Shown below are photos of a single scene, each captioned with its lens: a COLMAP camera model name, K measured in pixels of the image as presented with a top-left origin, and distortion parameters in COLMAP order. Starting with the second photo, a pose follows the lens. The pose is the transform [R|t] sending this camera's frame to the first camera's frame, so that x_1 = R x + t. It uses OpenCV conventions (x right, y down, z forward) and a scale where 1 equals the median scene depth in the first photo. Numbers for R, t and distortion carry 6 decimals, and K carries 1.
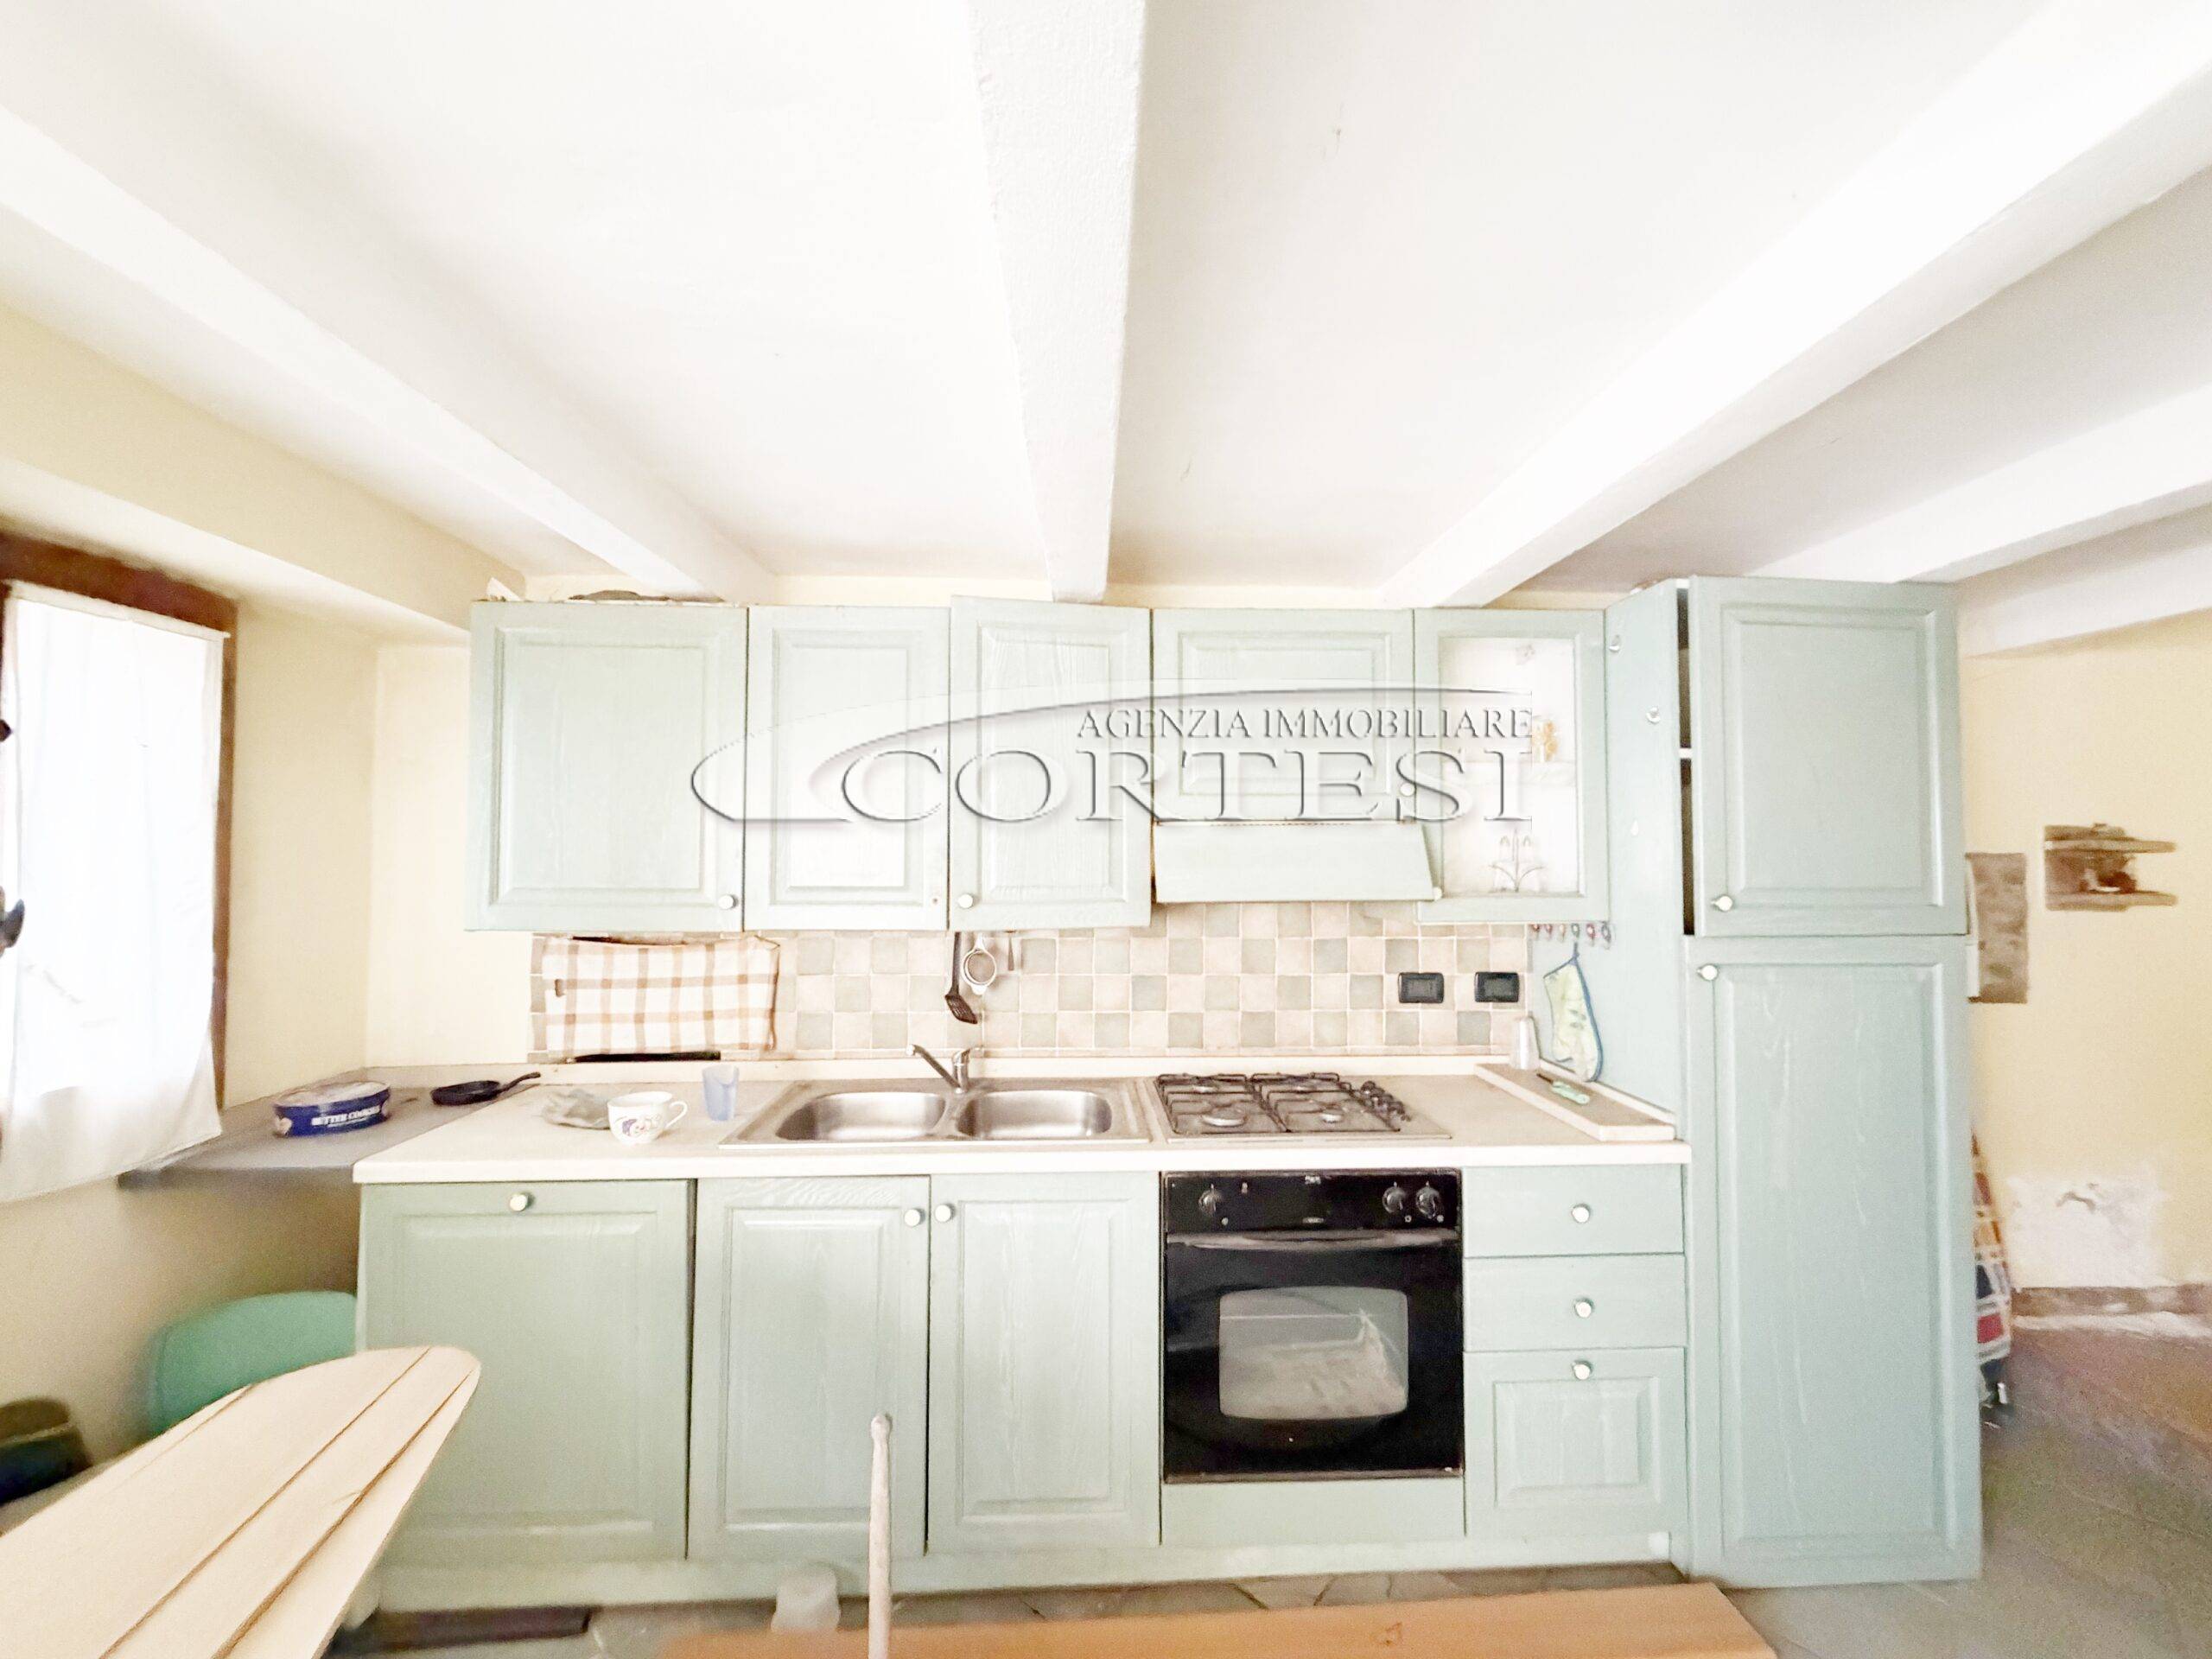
lens RADIAL K [[879.0, 0, 1095.9], [0, 879.0, 829.4], [0, 0, 1]] dist [-0.000656, 0.000235]
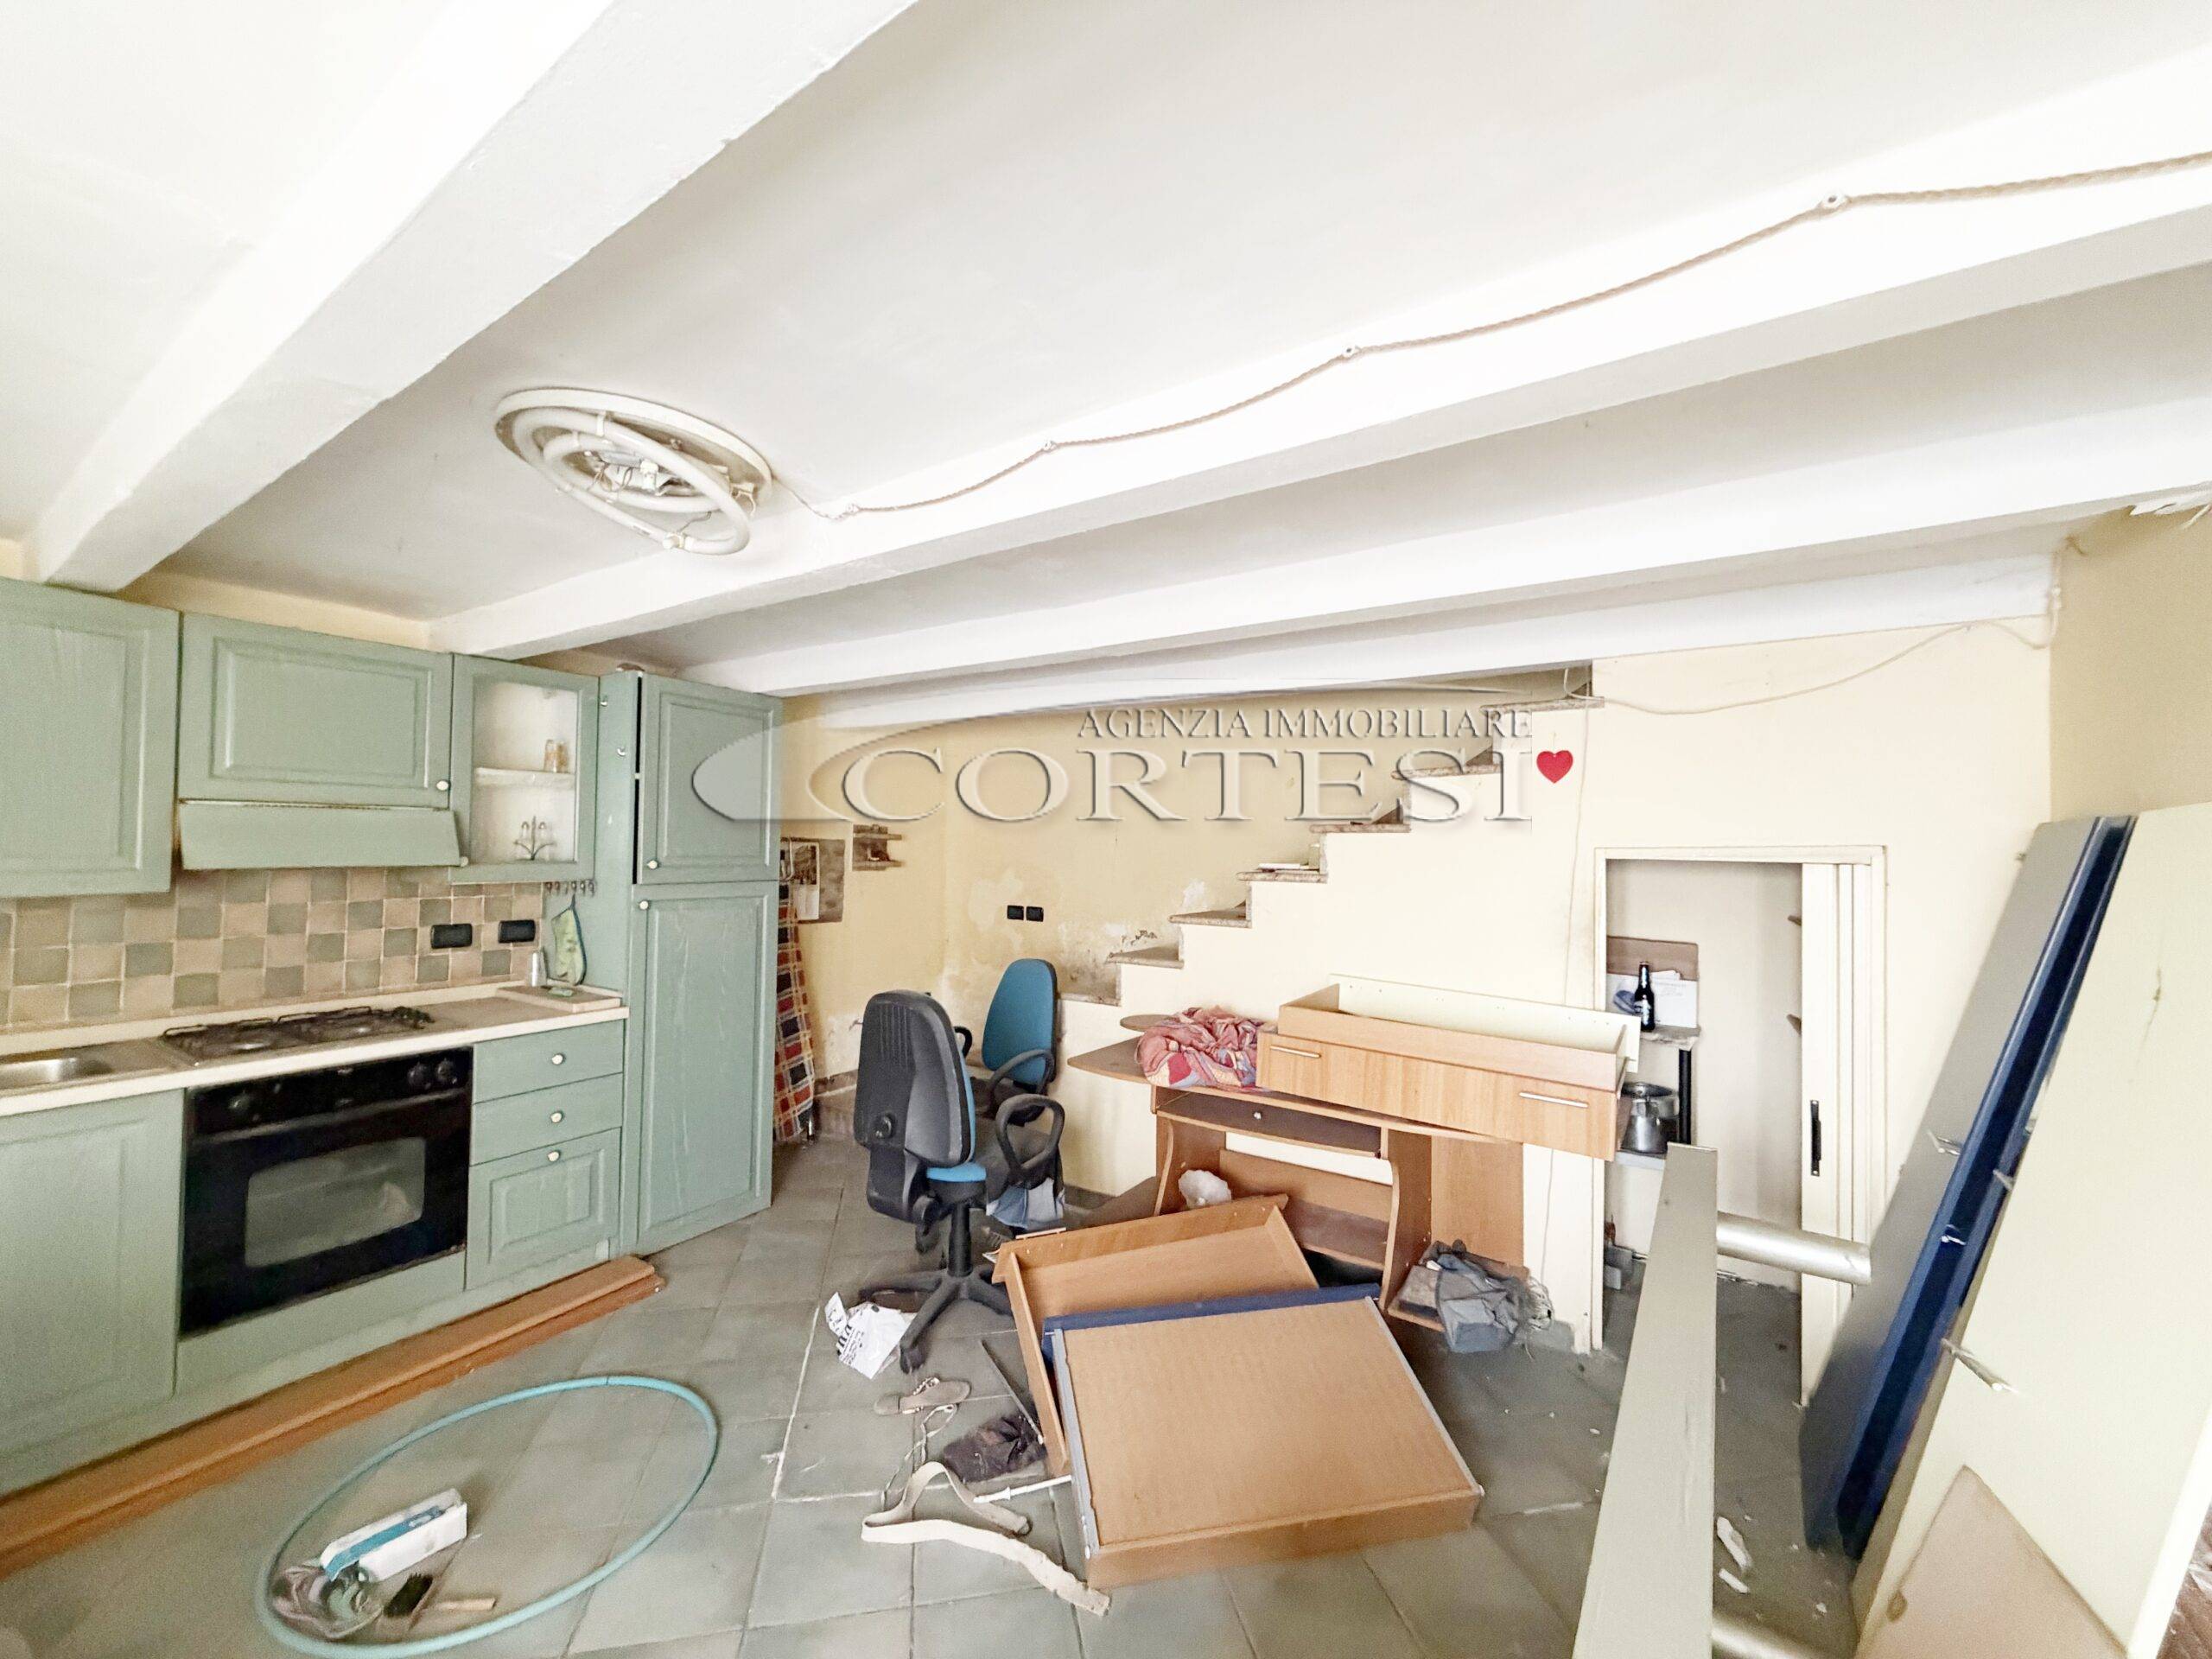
lens RADIAL K [[879.0, 0, 1098.9], [0, 879.0, 828.7], [0, 0, 1]] dist [-0.000656, 0.000235]
pose [[0.572829, 0.024413, 0.819311, -0.178156], [-0.038512, 0.999254, -0.002849, -0.013671], [-0.818770, -0.029921, 0.573342, -0.618511]]
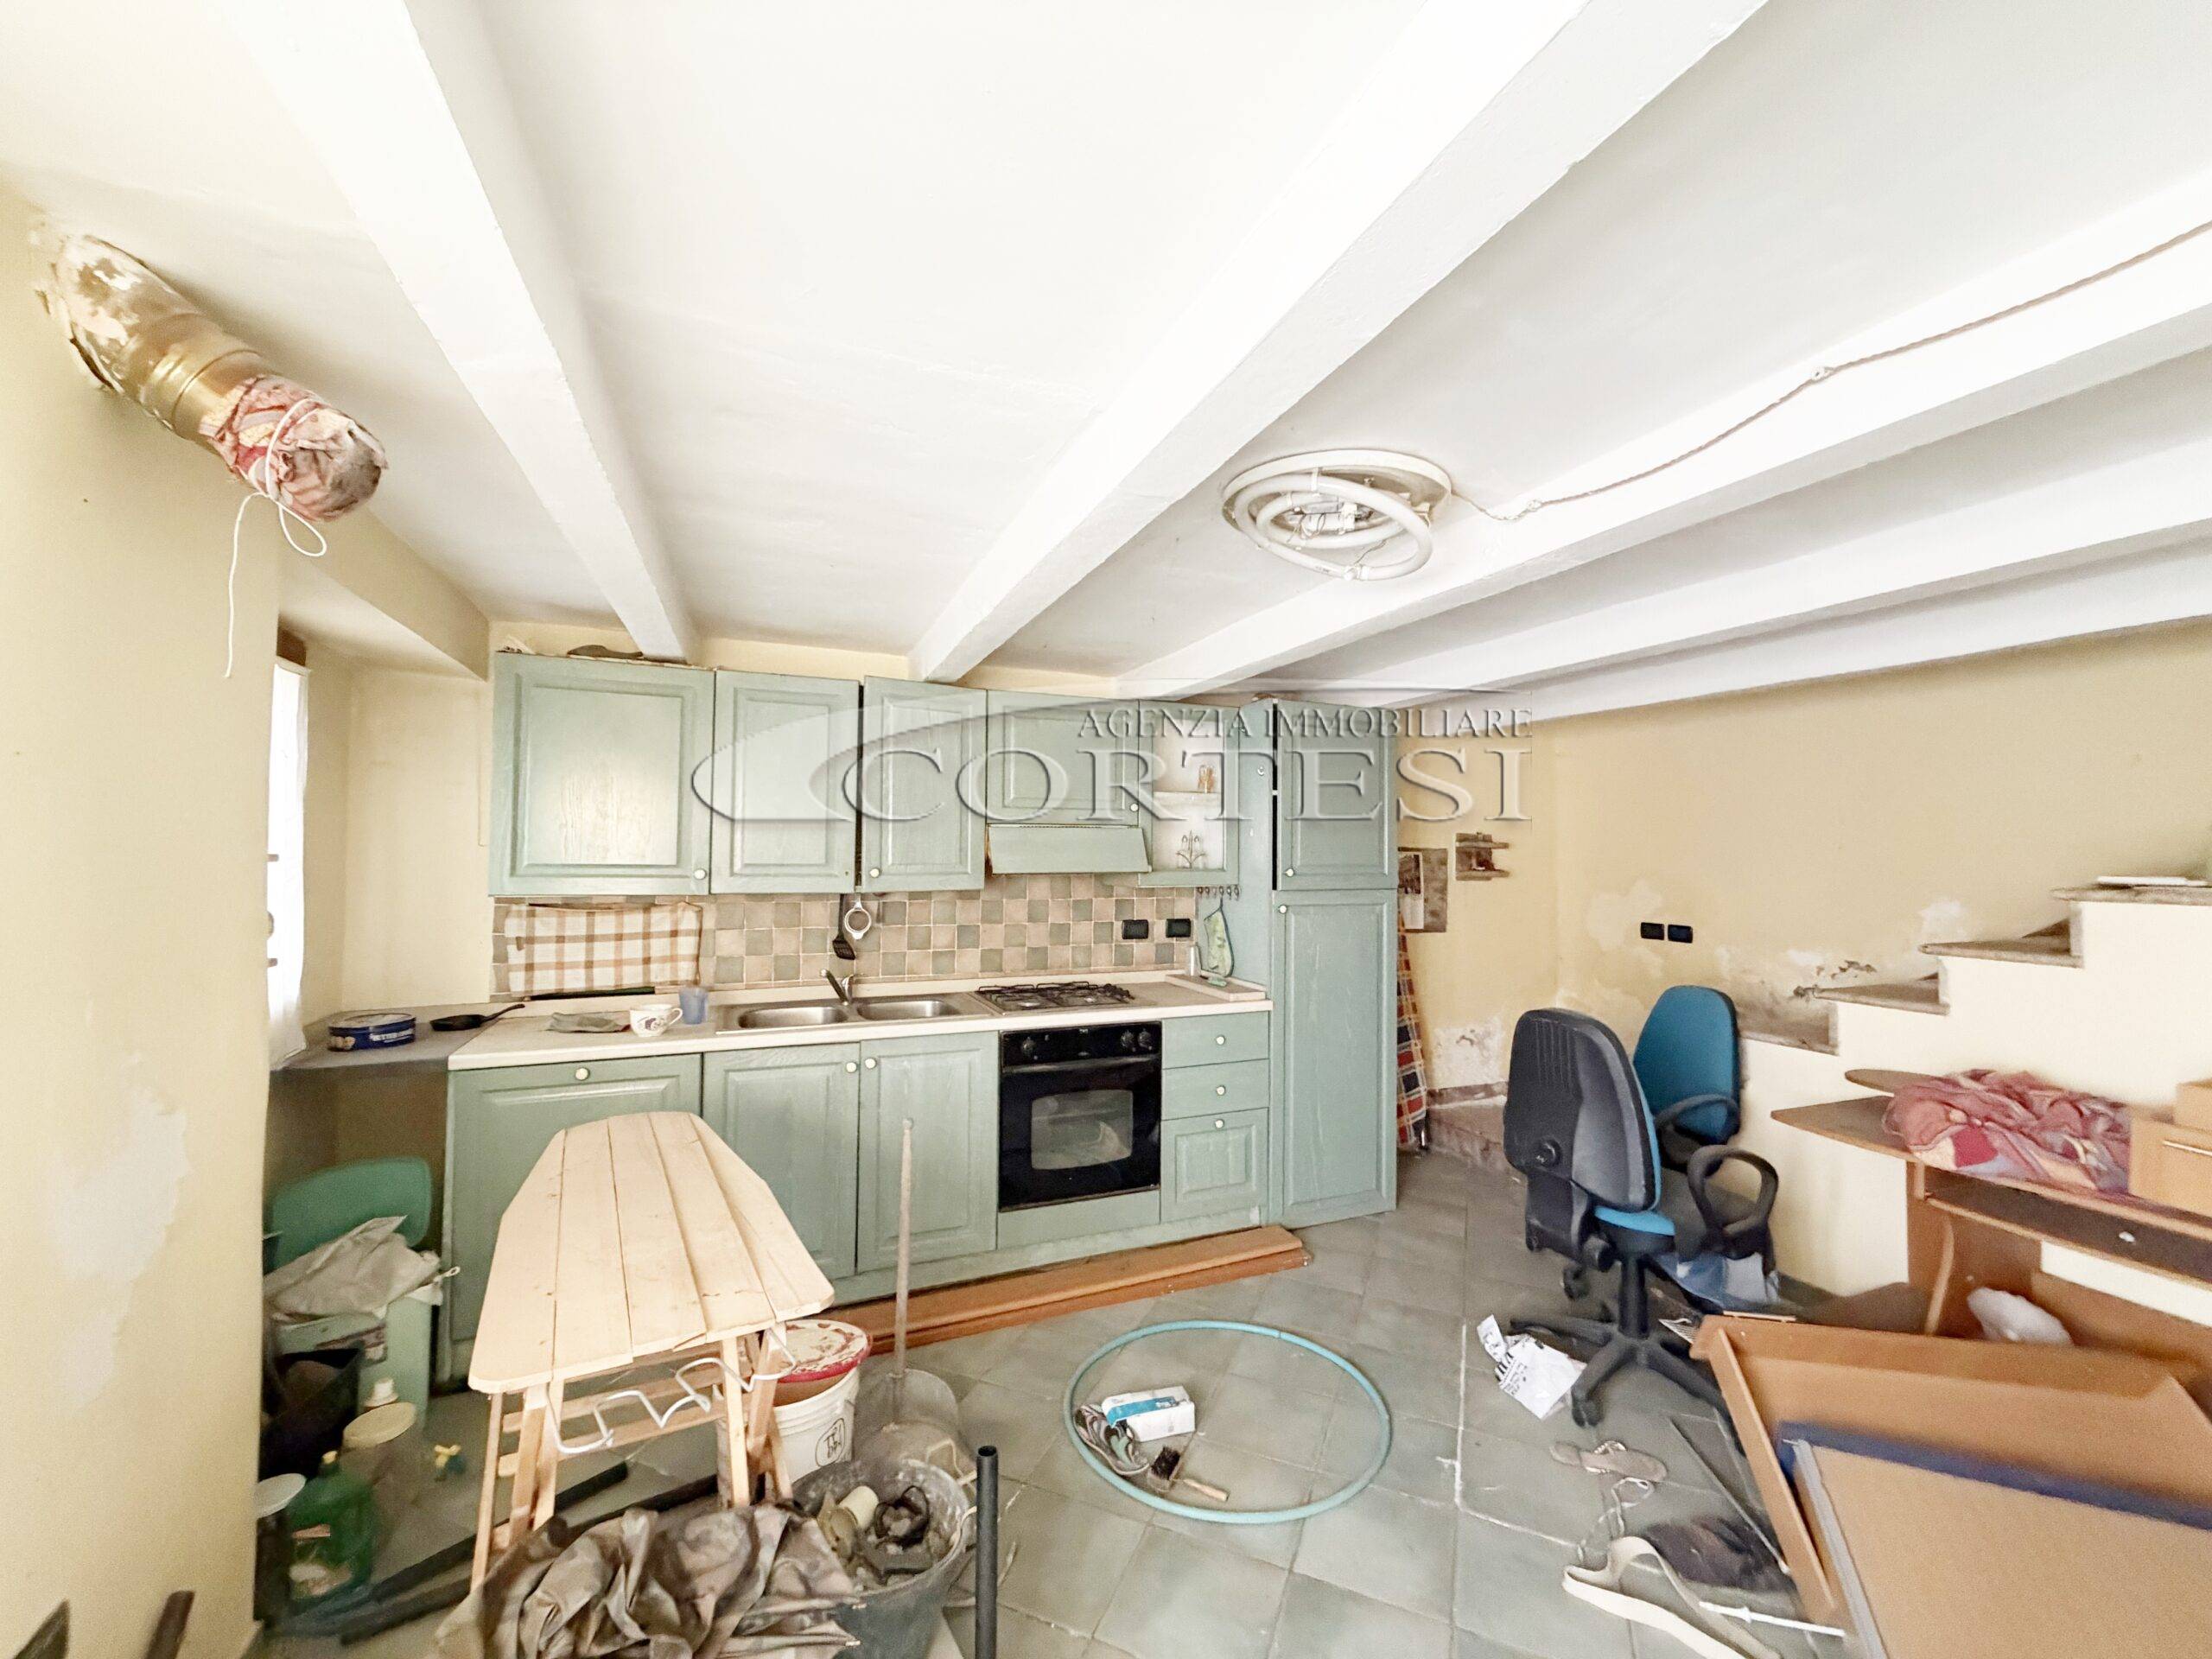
lens RADIAL K [[879.0, 0, 1100.2], [0, 879.0, 829.1], [0, 0, 1]] dist [-0.000656, 0.000235]
pose [[0.938901, 0.015570, 0.343835, -0.285622], [-0.017907, 0.999833, 0.003622, -0.008235], [-0.343721, -0.009558, 0.939023, -0.561866]]
